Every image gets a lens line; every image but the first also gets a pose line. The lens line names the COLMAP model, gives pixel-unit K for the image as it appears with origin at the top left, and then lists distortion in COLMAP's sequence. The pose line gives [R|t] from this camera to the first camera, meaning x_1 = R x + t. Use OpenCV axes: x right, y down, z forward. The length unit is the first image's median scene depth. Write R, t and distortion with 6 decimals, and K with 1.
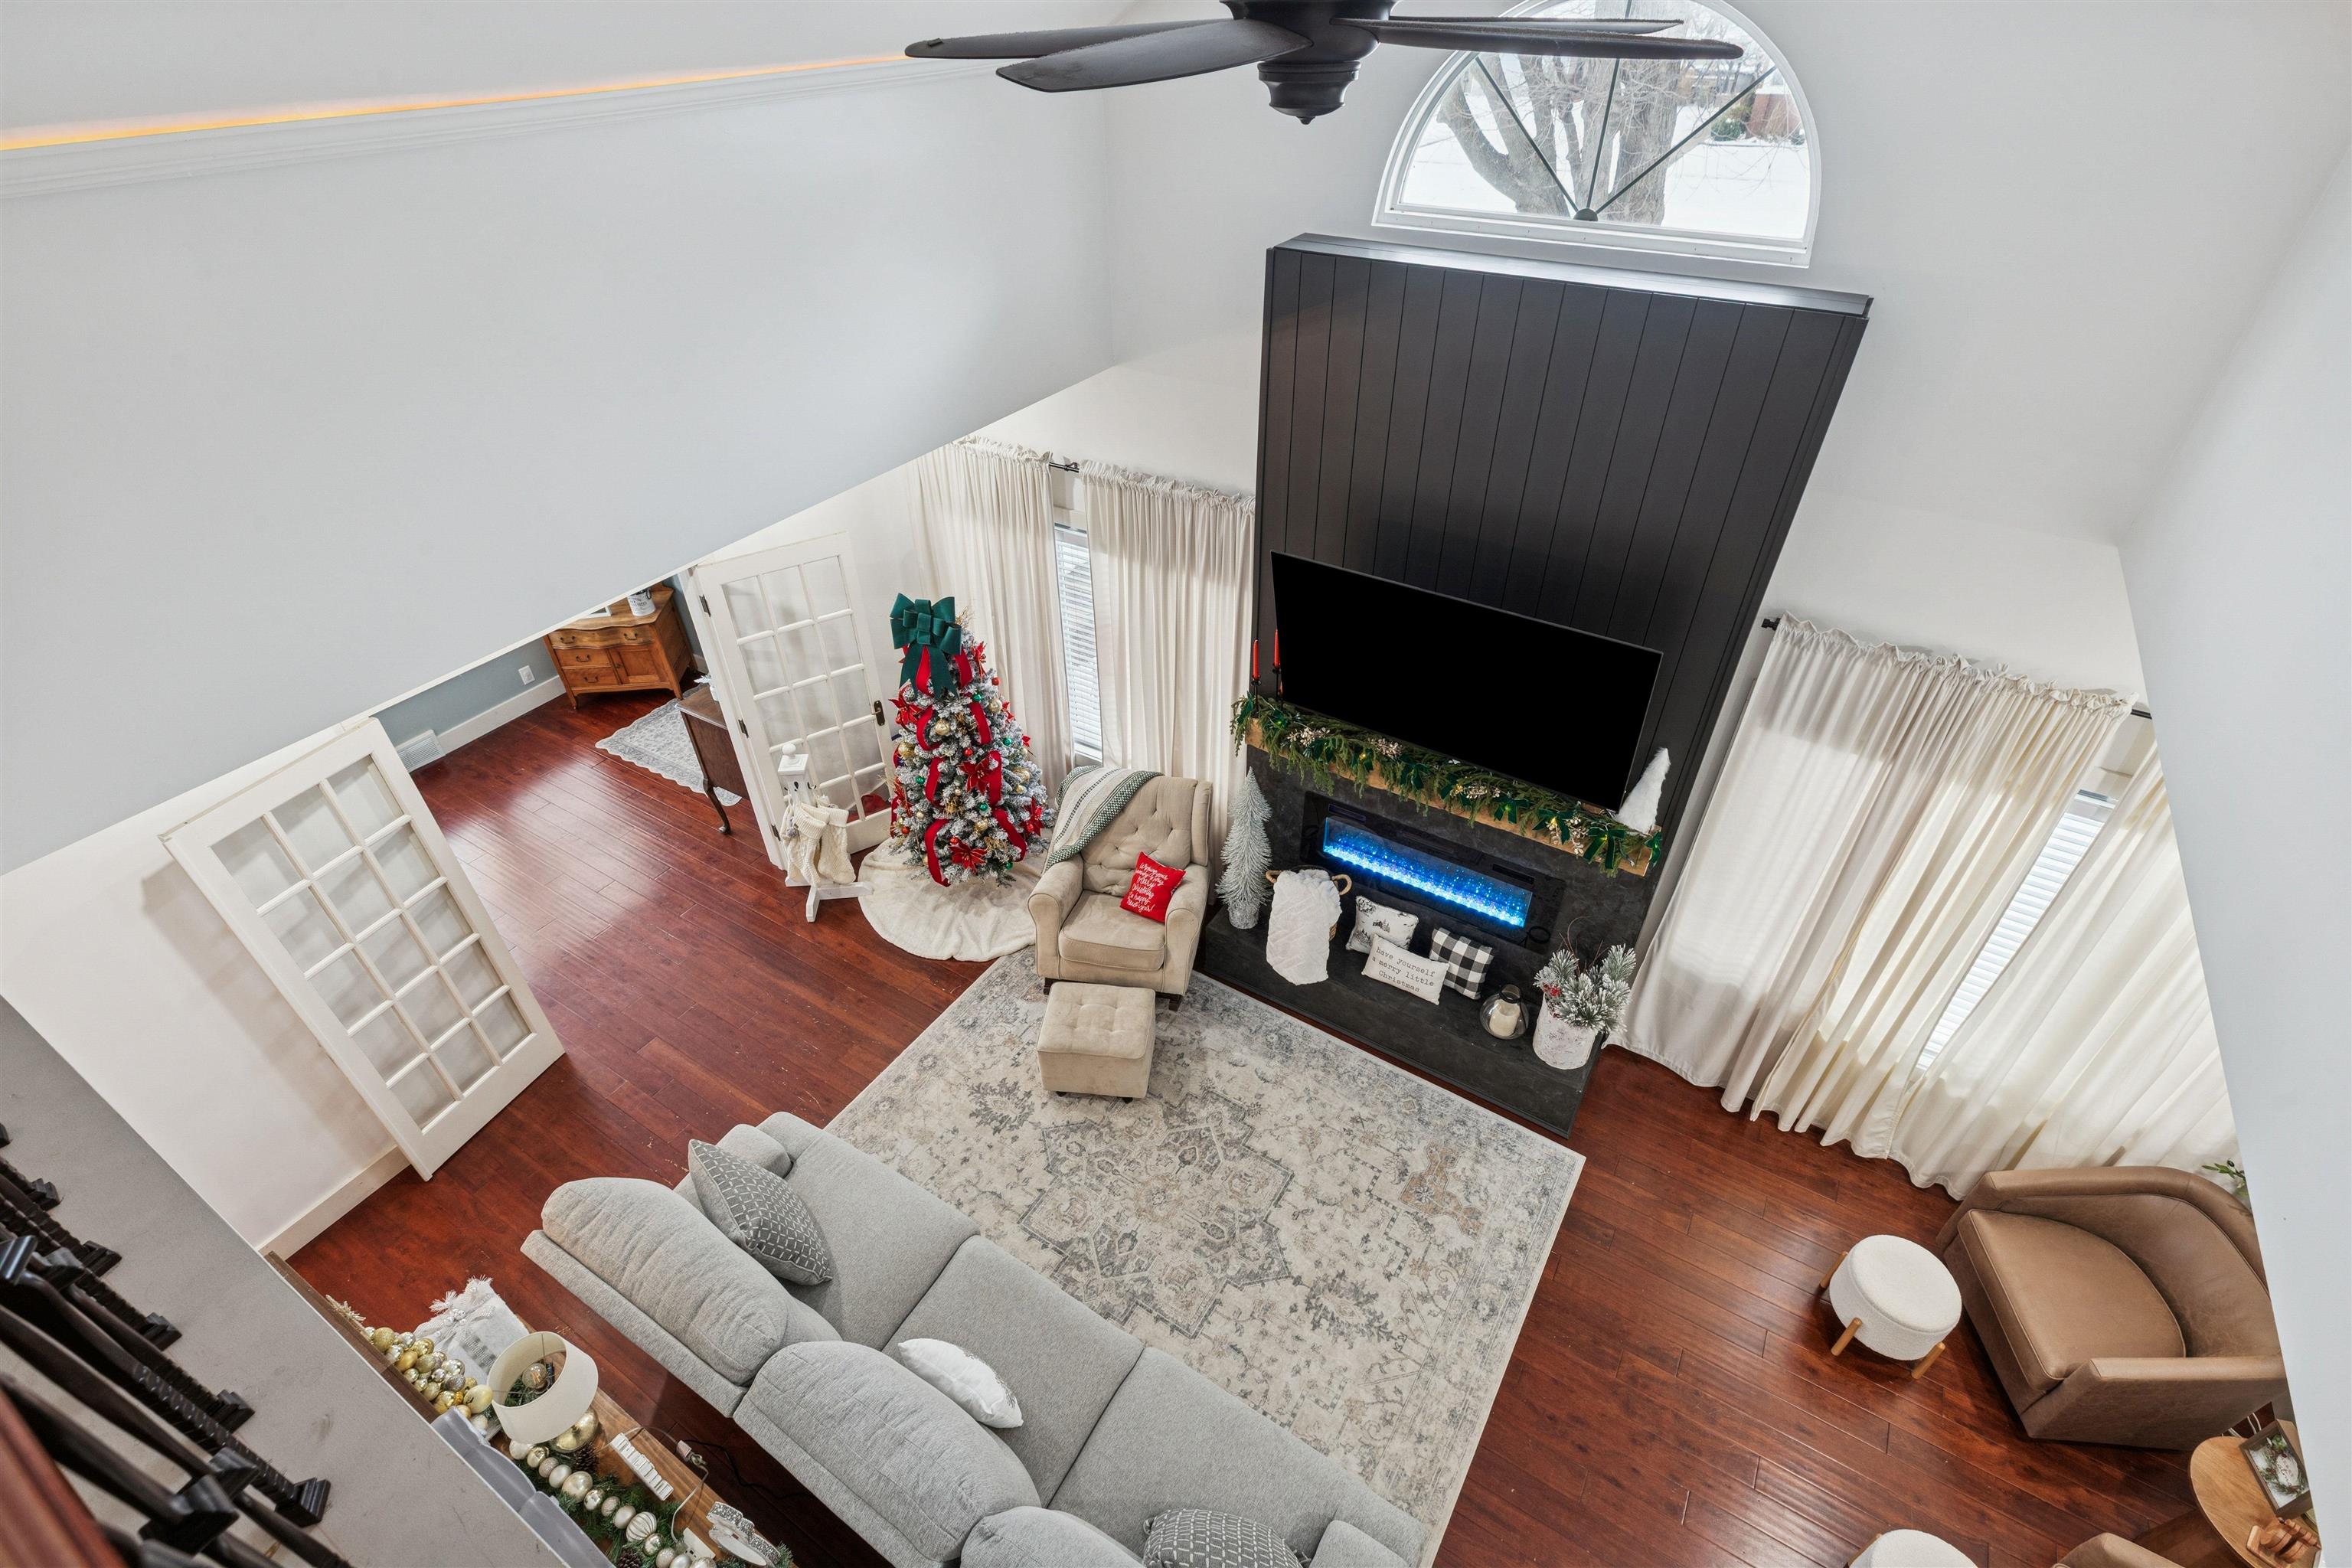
lens RADIAL K [[1073.2, 0, 1184.2], [0, 1073.2, 788.0], [0, 0, 1]] dist [0.017131, 0.000147]
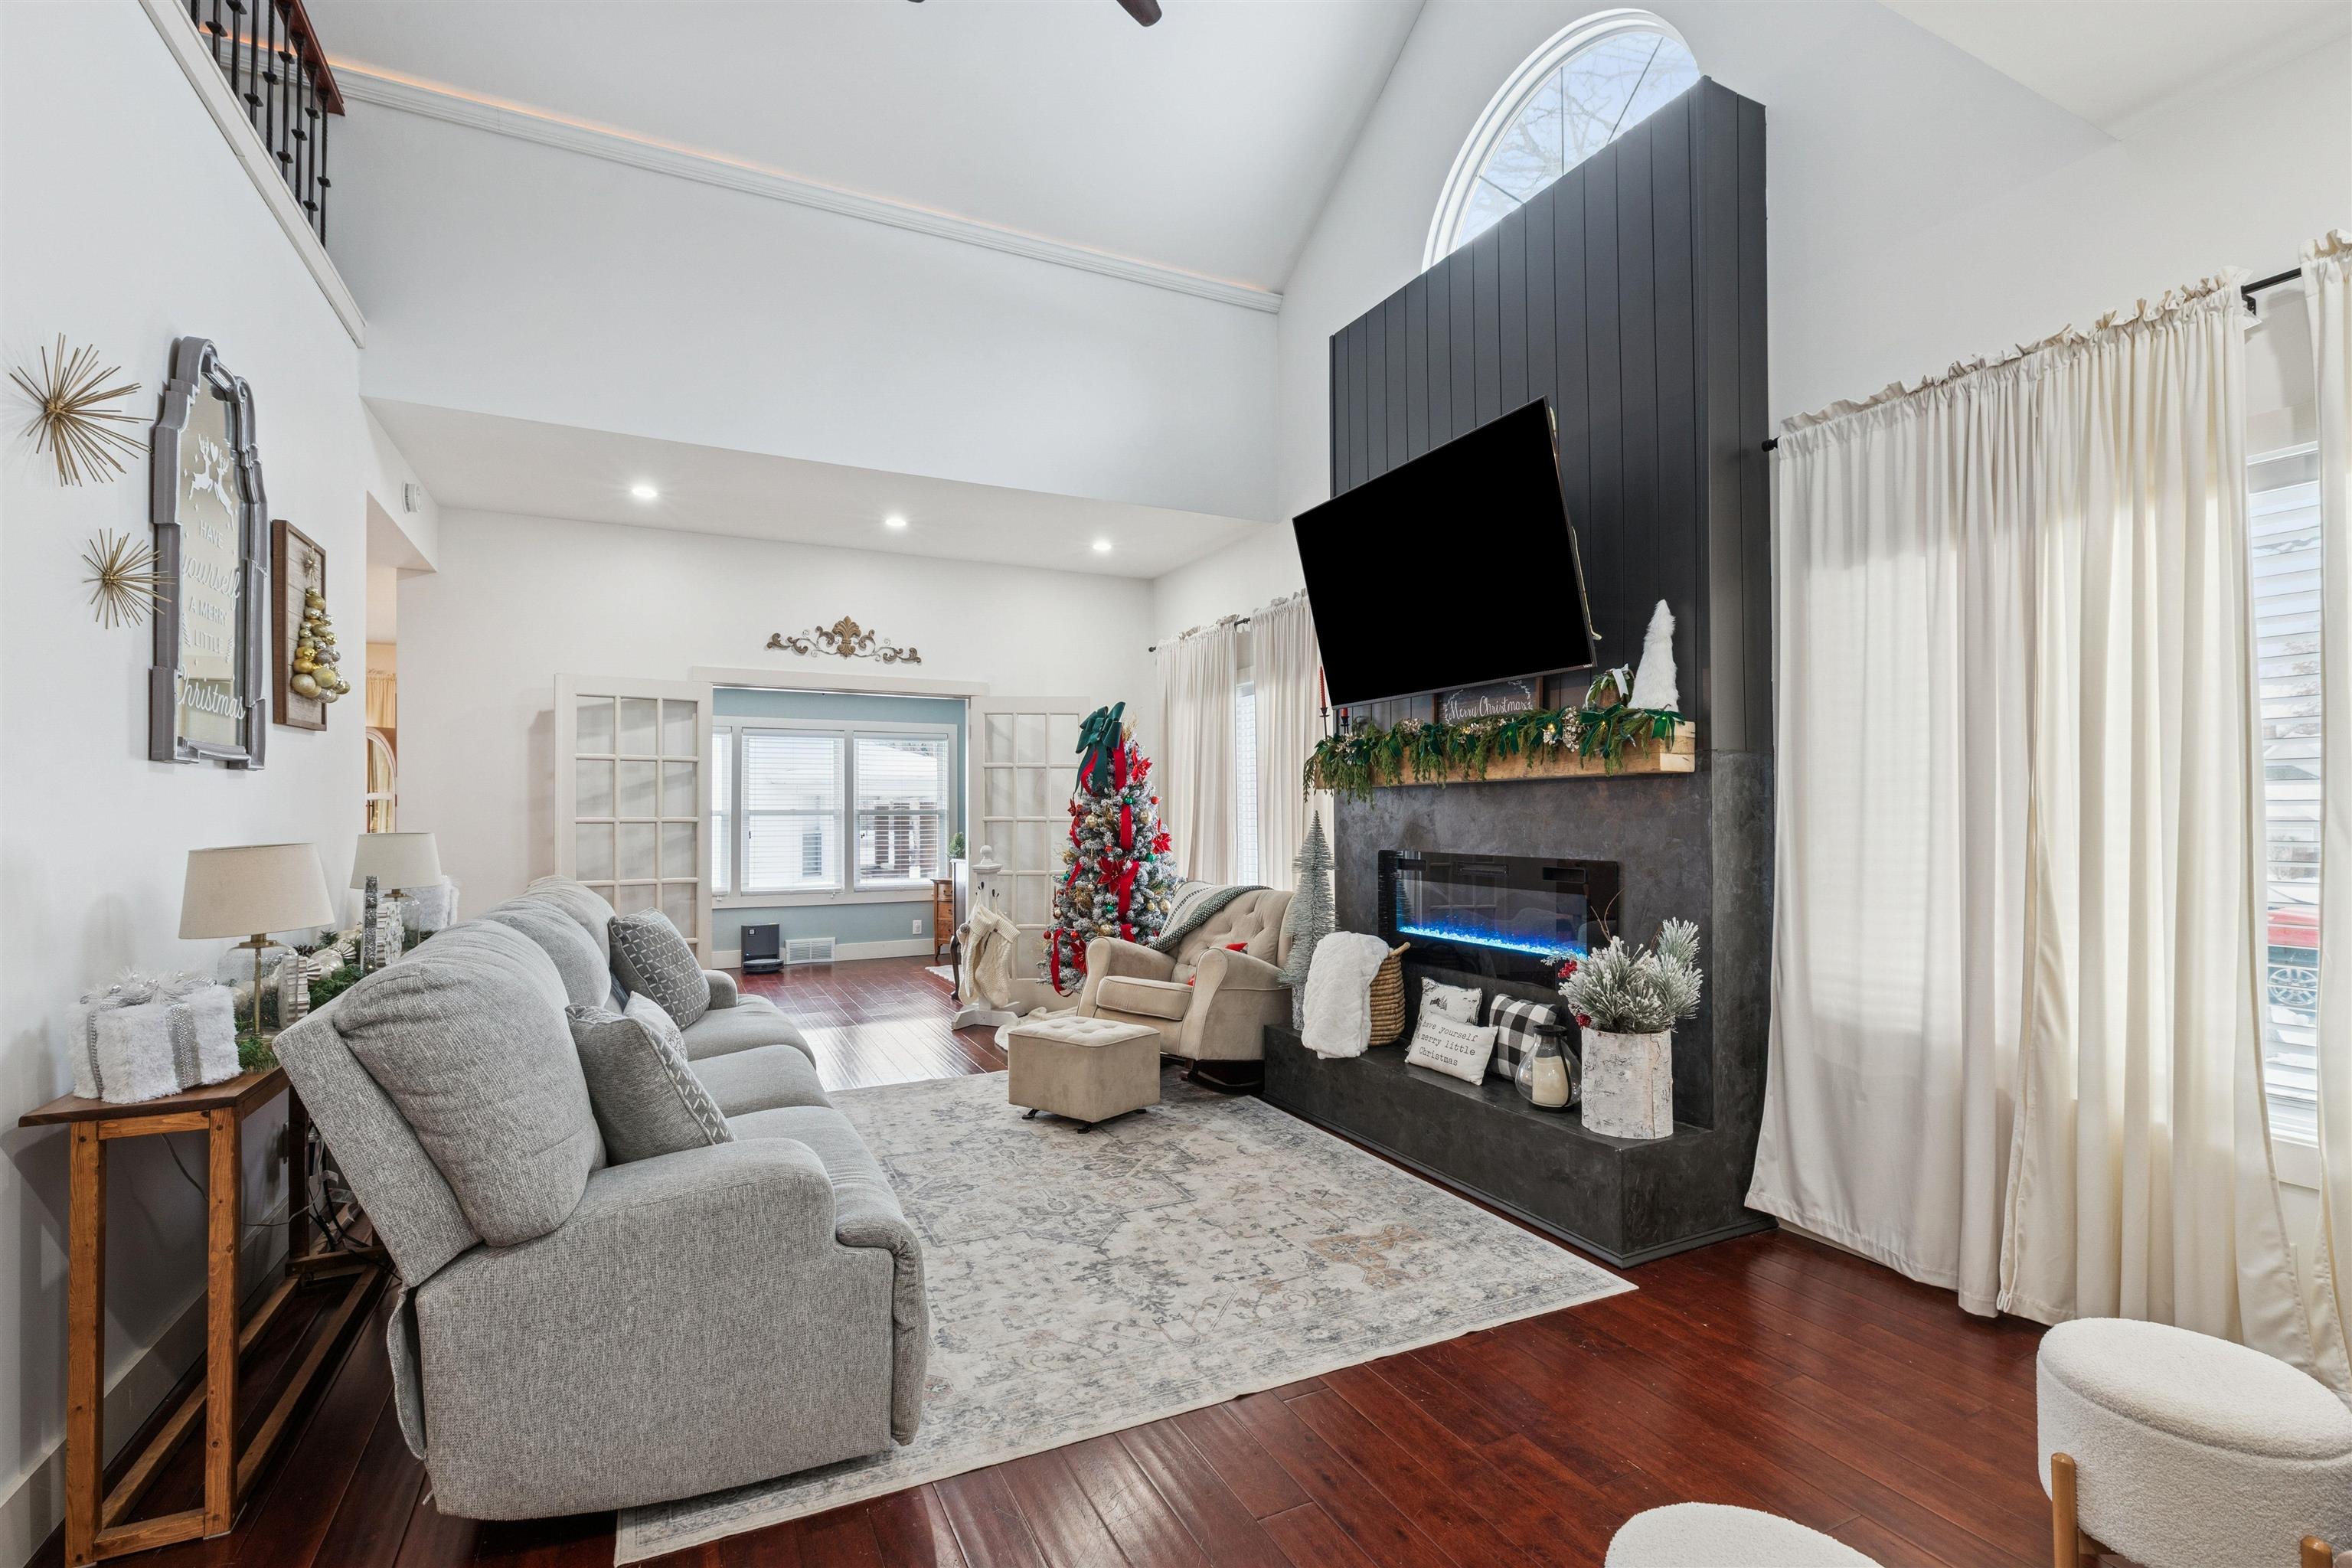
lens RADIAL K [[1073.2, 0, 1178.1], [0, 1073.2, 801.1], [0, 0, 1]] dist [0.017131, 0.000147]
pose [[0.846918, -0.007987, -0.531663, 0.478440], [-0.326232, 0.781772, -0.531419, 0.533869], [0.419883, 0.623514, 0.659491, 0.338277]]
